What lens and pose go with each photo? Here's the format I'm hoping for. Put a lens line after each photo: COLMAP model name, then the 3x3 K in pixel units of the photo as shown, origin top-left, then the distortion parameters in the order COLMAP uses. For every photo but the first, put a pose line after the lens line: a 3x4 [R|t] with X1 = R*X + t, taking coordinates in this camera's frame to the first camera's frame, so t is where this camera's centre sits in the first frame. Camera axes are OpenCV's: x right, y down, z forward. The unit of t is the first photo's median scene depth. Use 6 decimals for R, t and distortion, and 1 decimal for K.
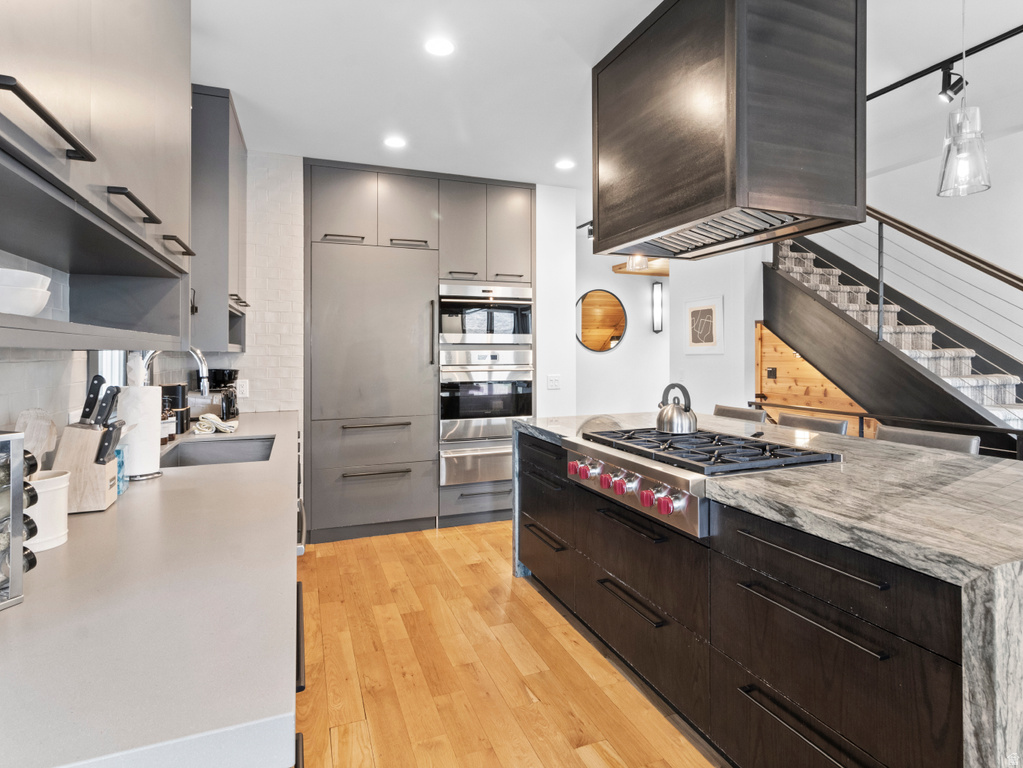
lens RADIAL K [[543.5, 0, 513.5], [0, 543.5, 361.6], [0, 0, 1]] dist [0.003078, 0.001400]
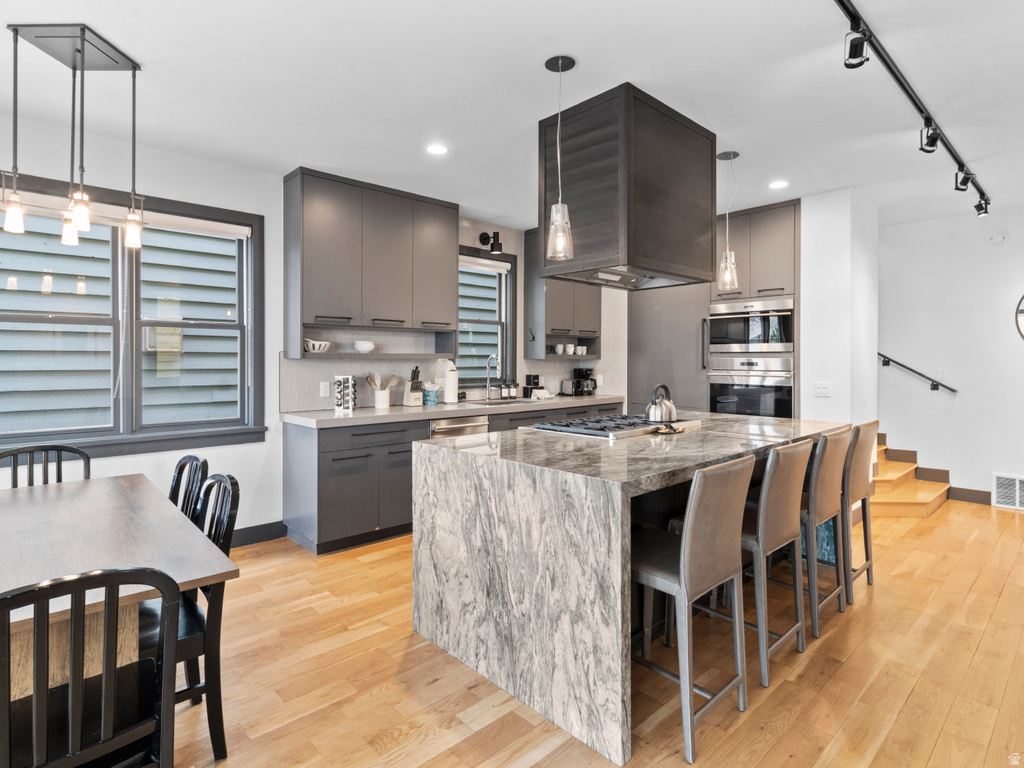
lens RADIAL K [[544.1, 0, 514.0], [0, 544.1, 361.5], [0, 0, 1]] dist [0.003078, 0.001400]
pose [[0.363095, 0.004426, -0.931742, 0.821123], [-0.020115, 0.999793, -0.003090, 0.000475], [0.931535, 0.019864, 0.363109, 0.115363]]
